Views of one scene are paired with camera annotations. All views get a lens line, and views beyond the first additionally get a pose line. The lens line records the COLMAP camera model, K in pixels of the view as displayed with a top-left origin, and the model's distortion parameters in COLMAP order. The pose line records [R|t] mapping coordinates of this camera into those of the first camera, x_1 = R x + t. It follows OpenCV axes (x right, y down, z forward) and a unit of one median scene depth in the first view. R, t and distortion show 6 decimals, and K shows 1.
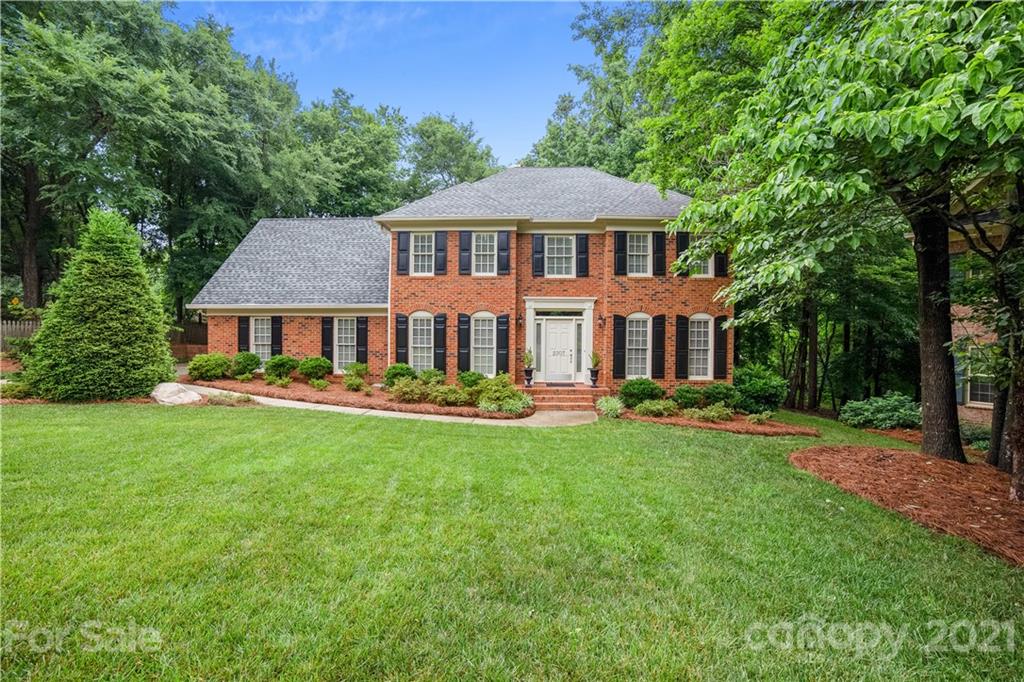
lens RADIAL K [[421.5, 0, 510.7], [0, 421.5, 343.9], [0, 0, 1]] dist [-0.075985, 0.031181]
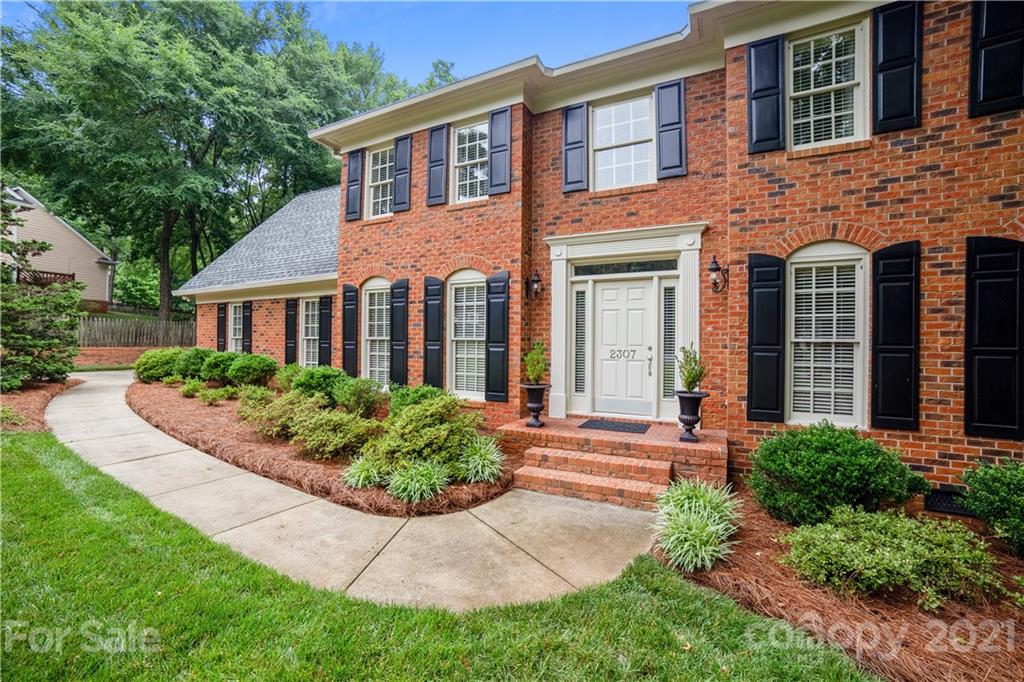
lens RADIAL K [[421.5, 0, 510.7], [0, 421.5, 343.9], [0, 0, 1]] dist [-0.075985, 0.031181]
pose [[0.906816, 0.002413, -0.421519, 0.203577], [-0.012520, 0.999697, -0.021212, 0.023055], [0.421340, 0.024513, 0.906572, 0.556881]]
